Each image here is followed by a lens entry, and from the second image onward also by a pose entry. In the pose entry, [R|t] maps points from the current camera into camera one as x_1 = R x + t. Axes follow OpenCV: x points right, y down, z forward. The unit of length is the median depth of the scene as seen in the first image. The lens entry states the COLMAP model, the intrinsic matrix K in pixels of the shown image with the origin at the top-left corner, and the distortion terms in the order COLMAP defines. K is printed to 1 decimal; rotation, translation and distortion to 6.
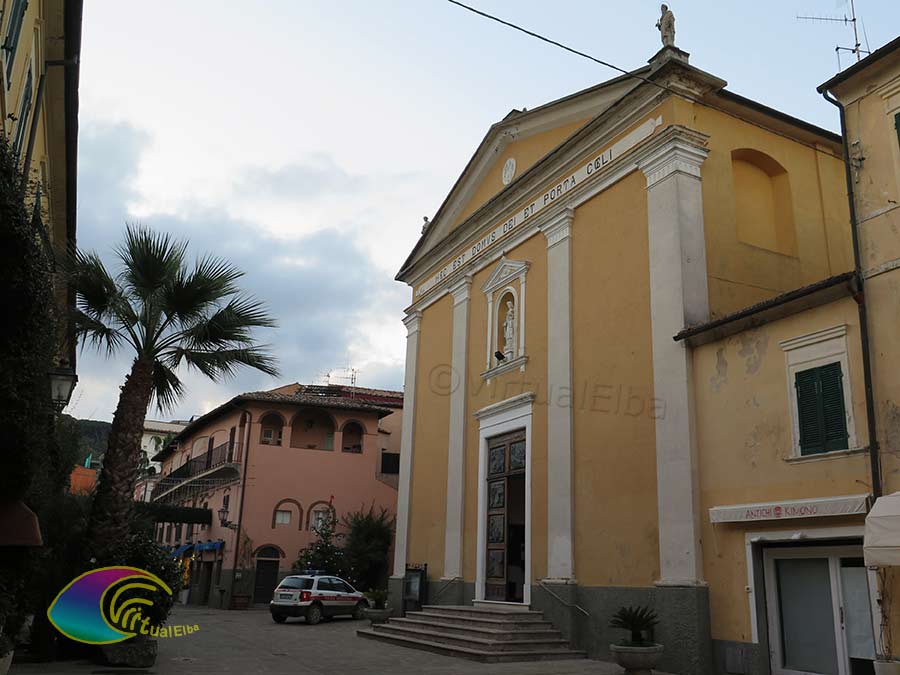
lens RADIAL K [[812.2, 0, 450.0], [0, 812.2, 337.5], [0, 0, 1]] dist [-0.000312, -0.002911]
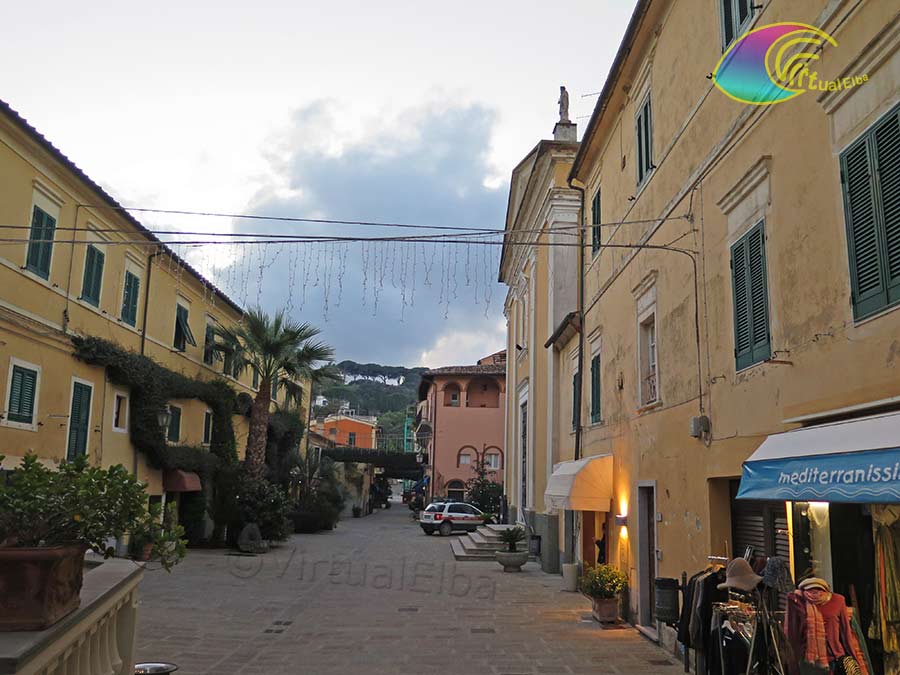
lens RADIAL K [[790.8, 0, 435.6], [0, 790.8, 325.3], [0, 0, 1]] dist [-0.007304, -0.000492]
pose [[0.884600, -0.095261, -0.456518, 0.562796], [0.128373, 0.990836, 0.041995, -0.090560], [0.448334, -0.095753, 0.888722, -0.251984]]
